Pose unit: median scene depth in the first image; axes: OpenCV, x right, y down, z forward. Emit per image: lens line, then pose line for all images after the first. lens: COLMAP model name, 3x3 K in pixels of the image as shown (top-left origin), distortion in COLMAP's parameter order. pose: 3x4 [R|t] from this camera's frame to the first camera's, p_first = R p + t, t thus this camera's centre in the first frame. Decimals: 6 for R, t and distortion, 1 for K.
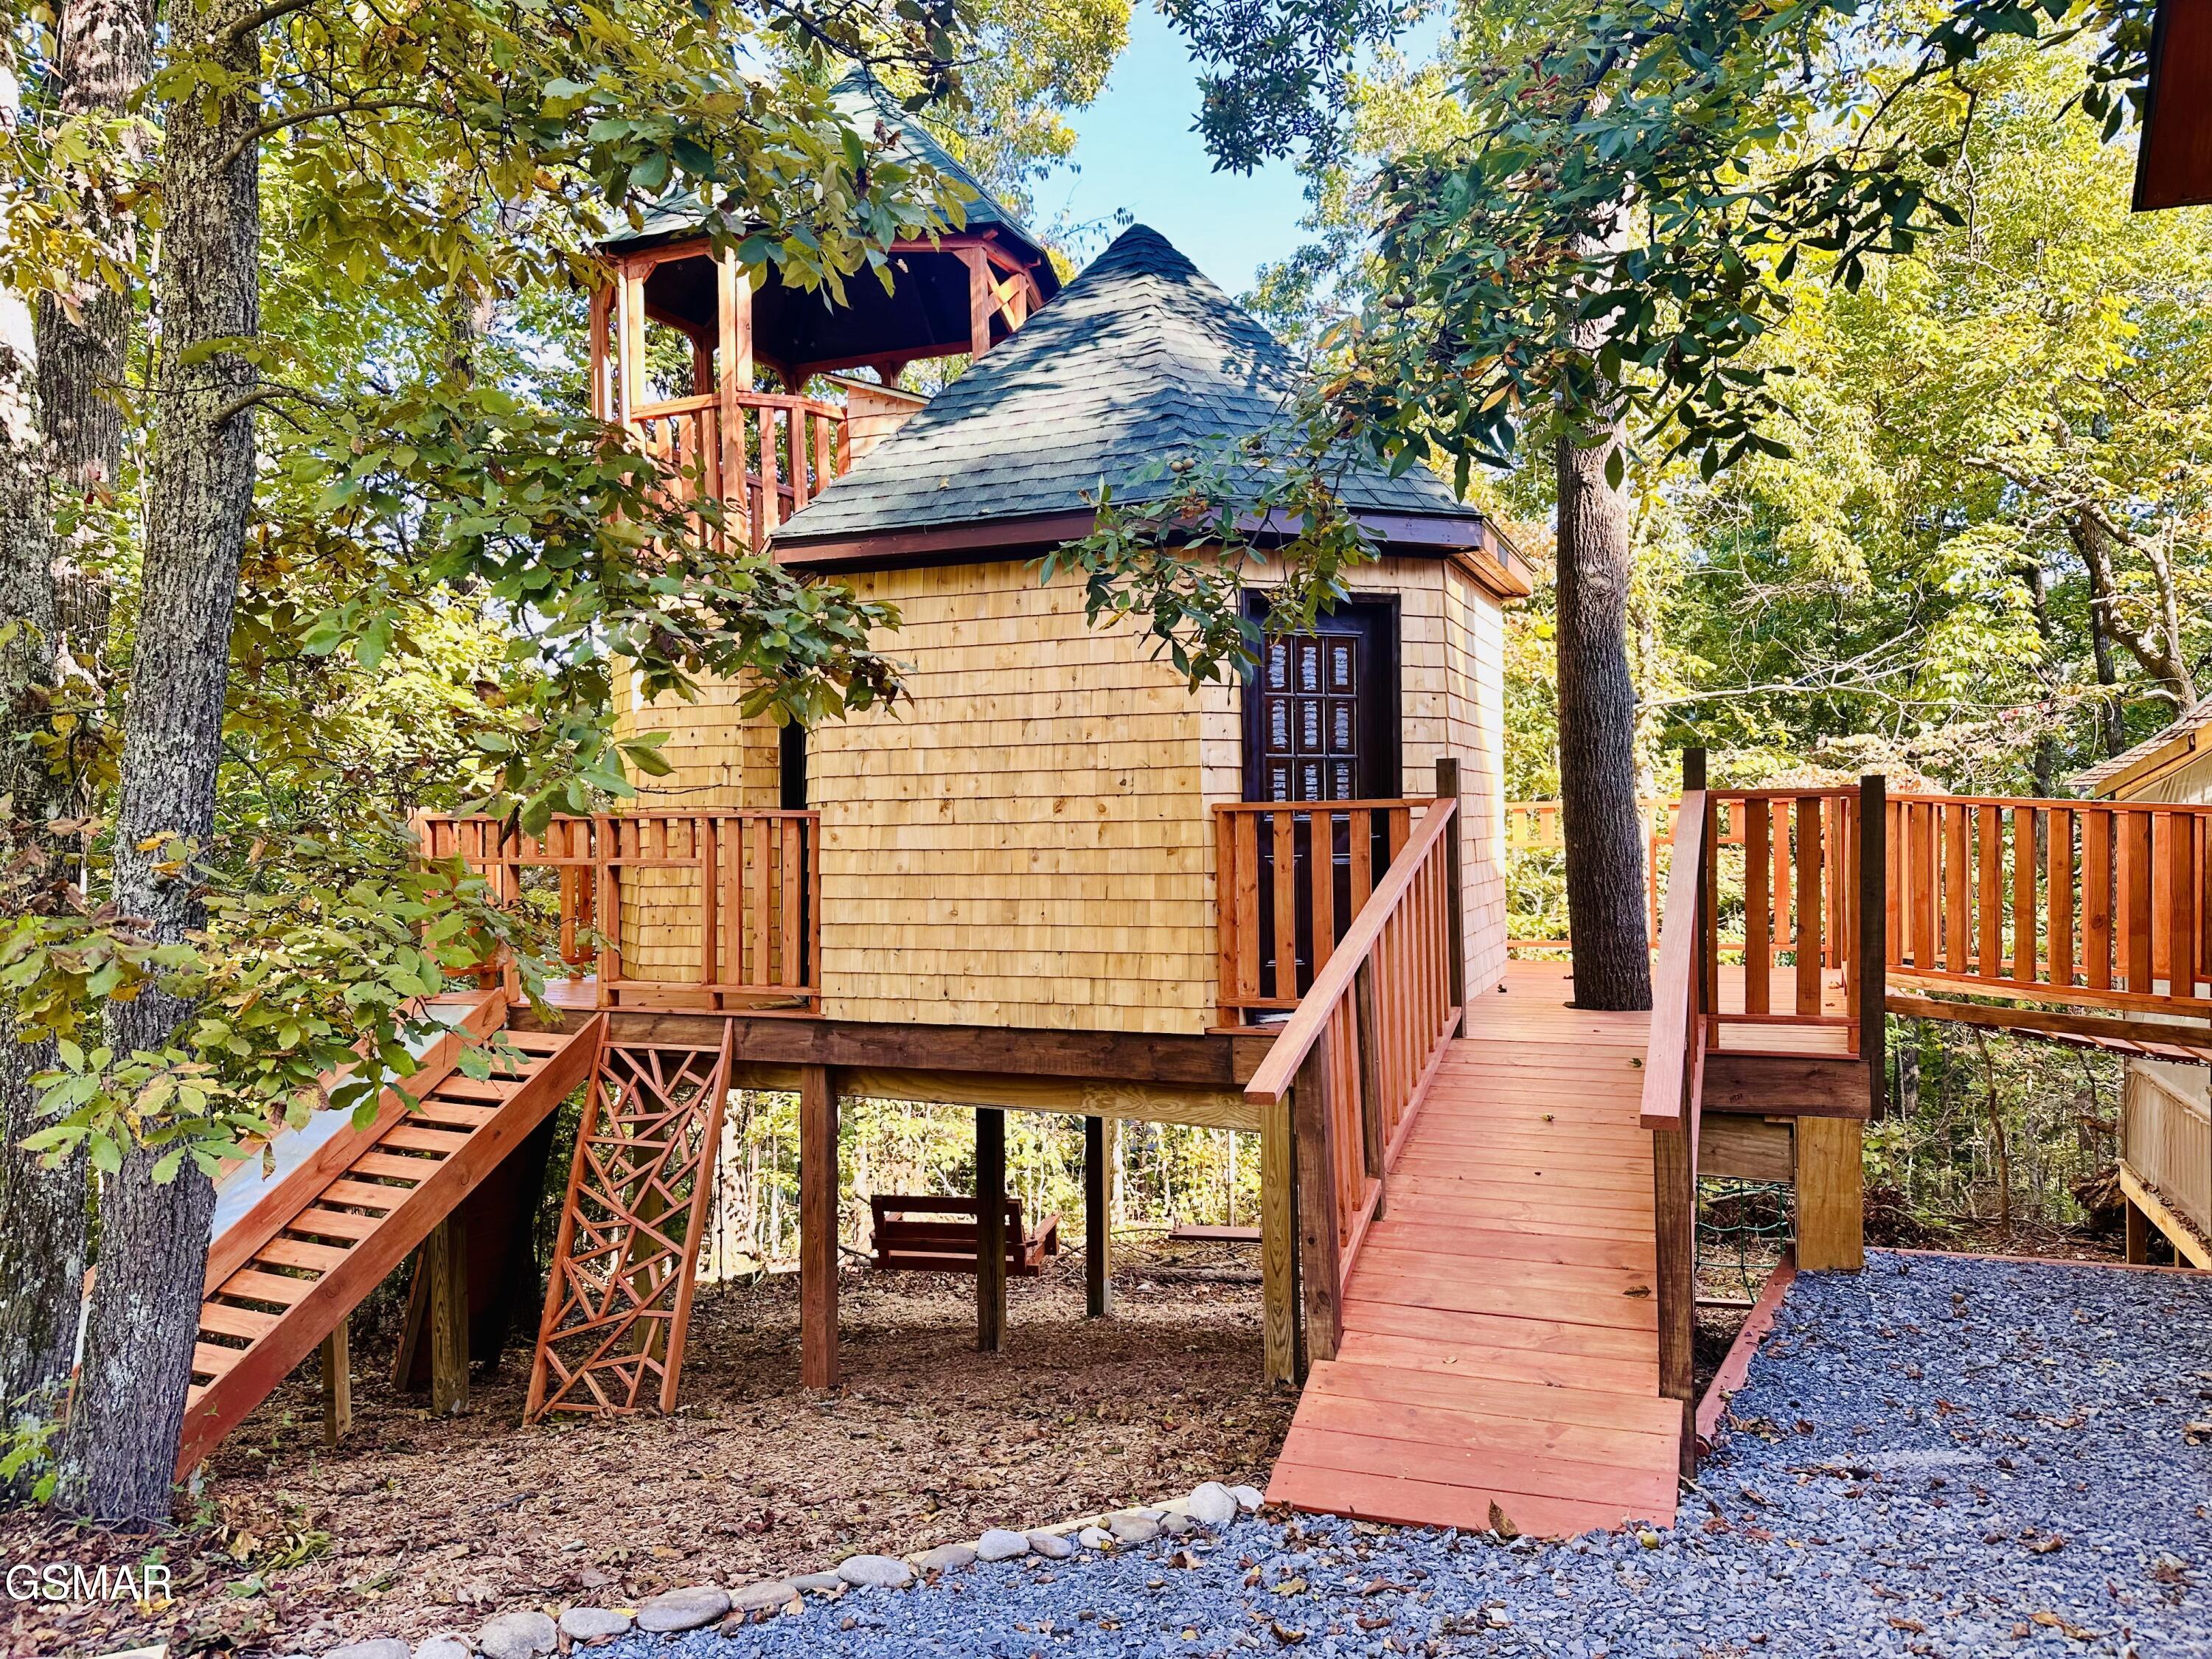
lens RADIAL K [[1539.1, 0, 1106.0], [0, 1539.1, 829.5], [0, 0, 1]] dist [0.051997, -0.002374]
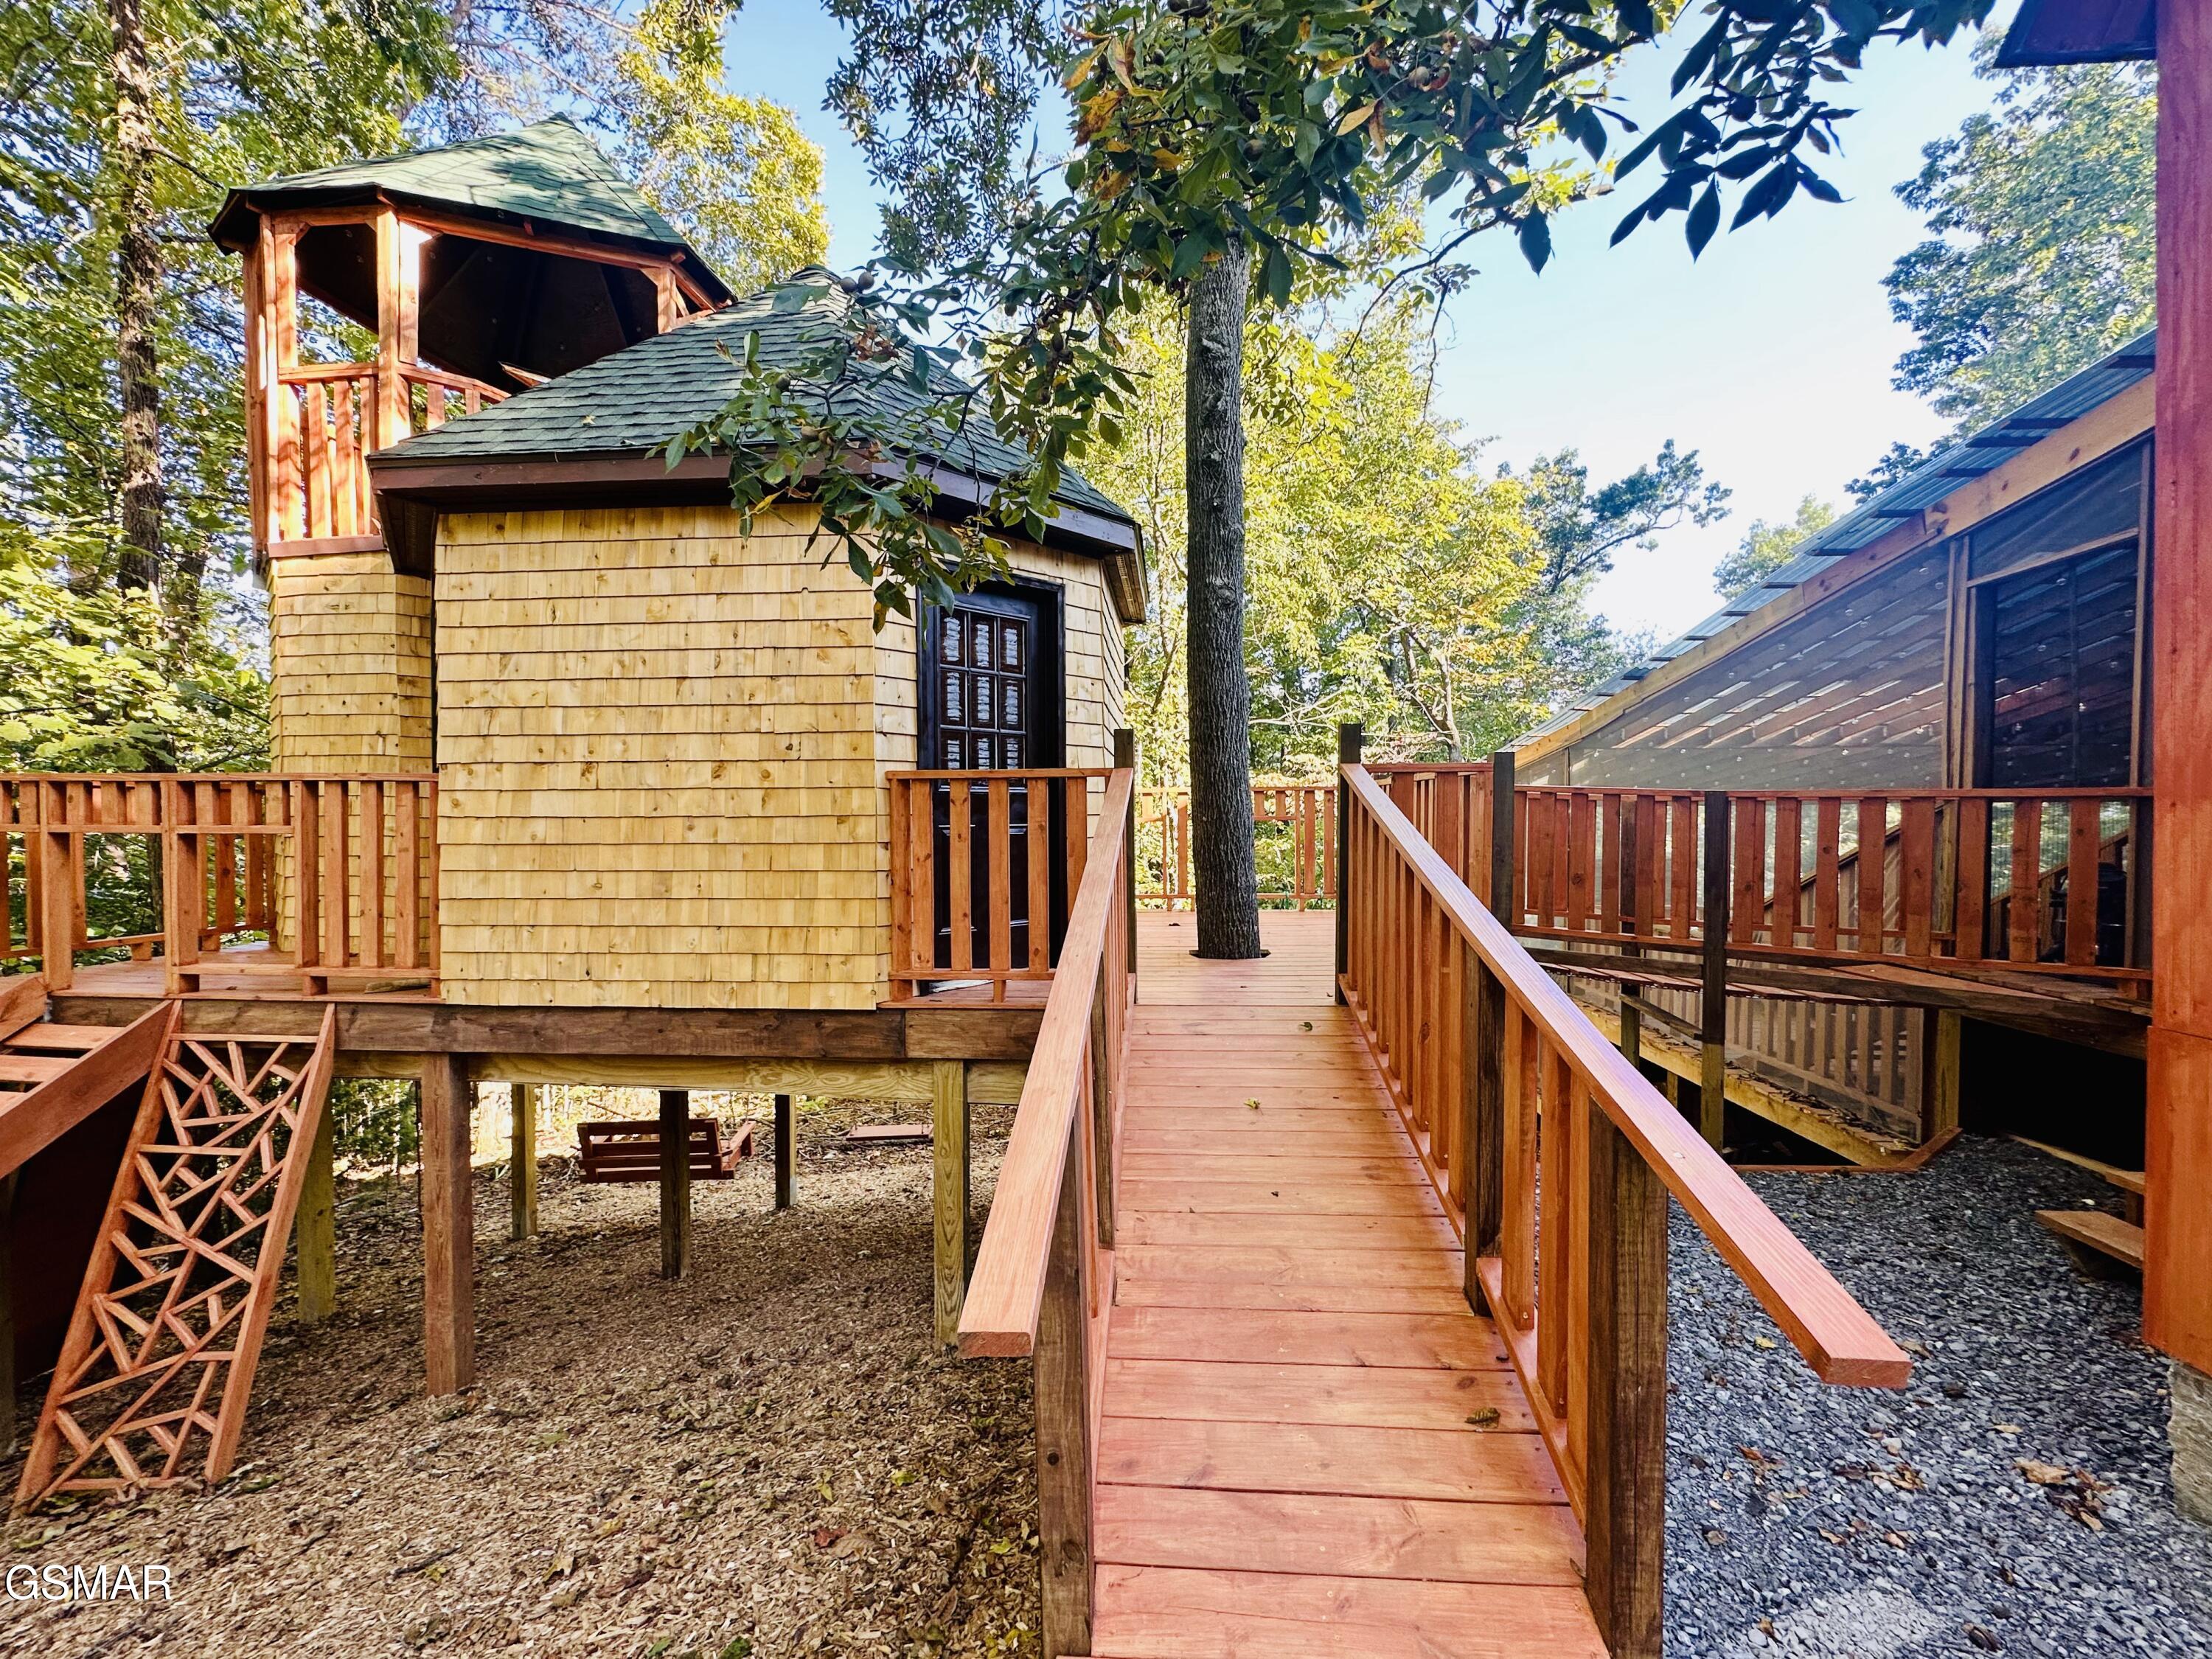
lens RADIAL K [[907.1, 0, 1106.0], [0, 907.1, 829.5], [0, 0, 1]] dist [0.003453, 0.000306]
pose [[0.952733, 0.004873, 0.303769, 0.025987], [-0.008864, 0.999892, 0.011761, 0.011249], [-0.303679, -0.013897, 0.952673, 0.386578]]
